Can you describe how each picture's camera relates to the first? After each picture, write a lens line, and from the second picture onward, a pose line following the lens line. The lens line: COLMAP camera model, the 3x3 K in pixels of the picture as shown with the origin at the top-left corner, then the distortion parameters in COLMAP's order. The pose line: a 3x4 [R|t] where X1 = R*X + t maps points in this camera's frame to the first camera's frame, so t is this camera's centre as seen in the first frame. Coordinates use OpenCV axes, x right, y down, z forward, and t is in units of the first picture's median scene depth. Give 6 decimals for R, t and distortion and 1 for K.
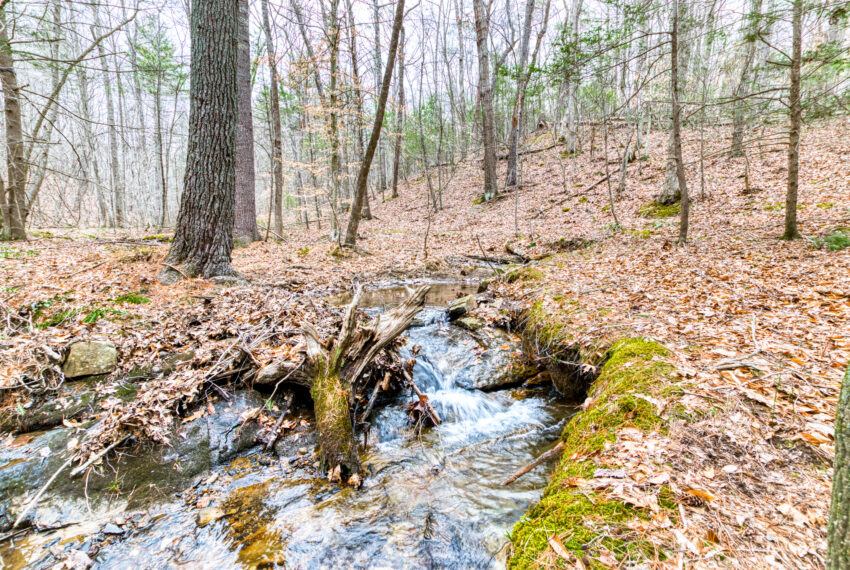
lens RADIAL K [[410.1, 0, 425.0], [0, 410.1, 285.0], [0, 0, 1]] dist [-0.003853, -0.000178]
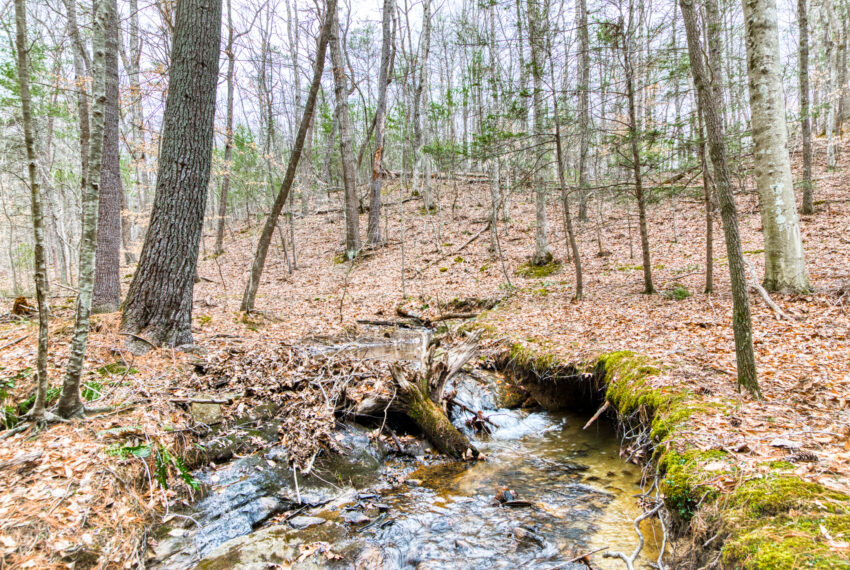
lens RADIAL K [[549.7, 0, 425.0], [0, 549.7, 285.0], [0, 0, 1]] dist [-0.001006, 0.000823]
pose [[0.919991, -0.012531, 0.391740, -0.291986], [0.070726, 0.988389, -0.134482, 0.030387], [-0.385506, 0.151429, 0.910195, -0.212334]]
